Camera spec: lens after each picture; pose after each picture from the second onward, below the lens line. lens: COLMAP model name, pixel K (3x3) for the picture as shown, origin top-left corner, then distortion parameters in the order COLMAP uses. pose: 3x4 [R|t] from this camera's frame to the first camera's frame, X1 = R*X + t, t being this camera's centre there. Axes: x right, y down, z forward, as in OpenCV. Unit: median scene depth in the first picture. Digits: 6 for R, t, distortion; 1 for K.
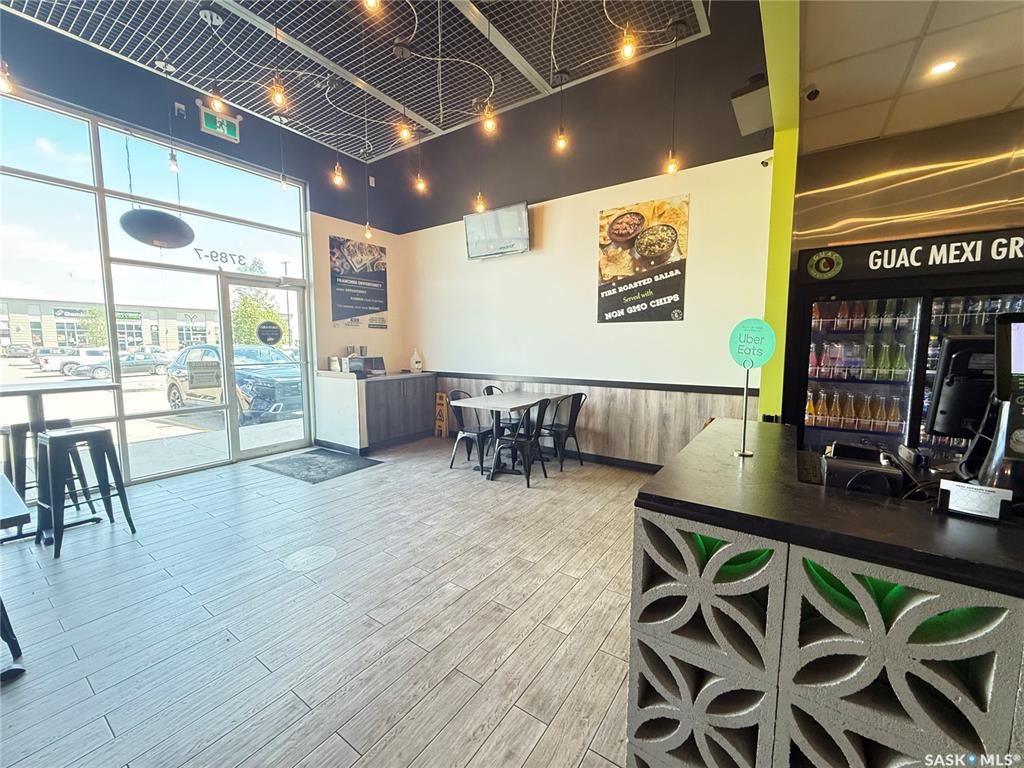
lens RADIAL K [[408.7, 0, 510.2], [0, 408.7, 383.1], [0, 0, 1]] dist [-0.000752, 0.000004]
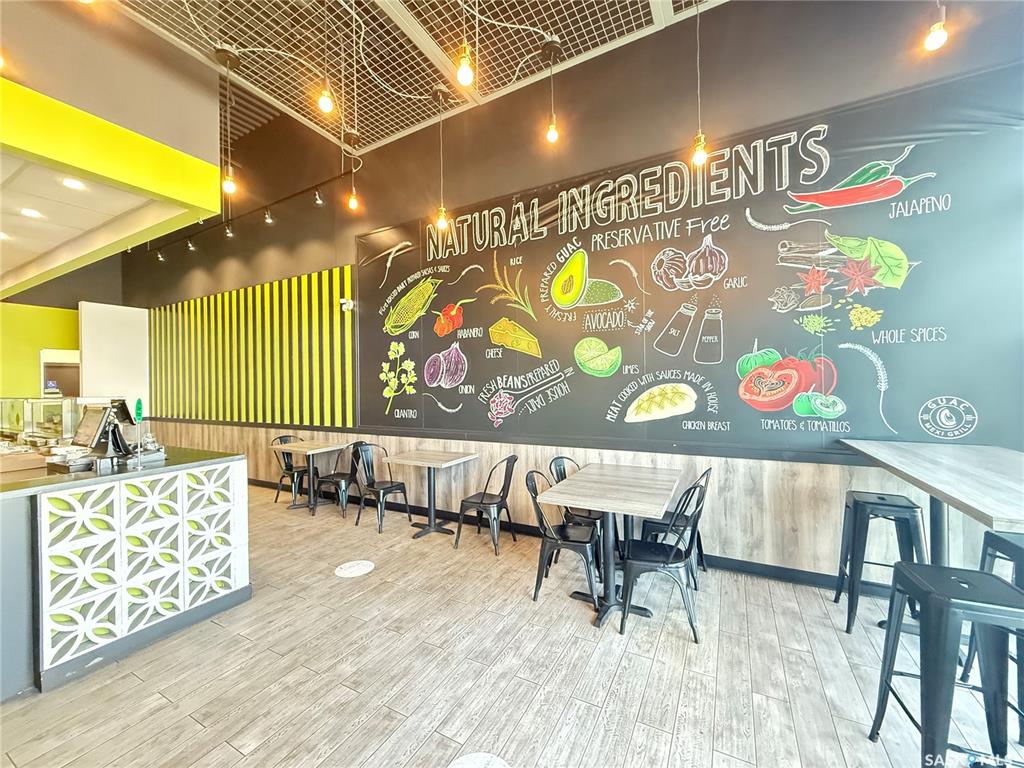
lens RADIAL K [[408.7, 0, 510.2], [0, 408.7, 383.1], [0, 0, 1]] dist [-0.000752, 0.000004]
pose [[-0.993654, 0.013649, -0.111651, -0.308560], [0.003260, 0.995688, 0.092709, -0.127184], [0.112435, 0.091757, -0.989413, 0.978210]]
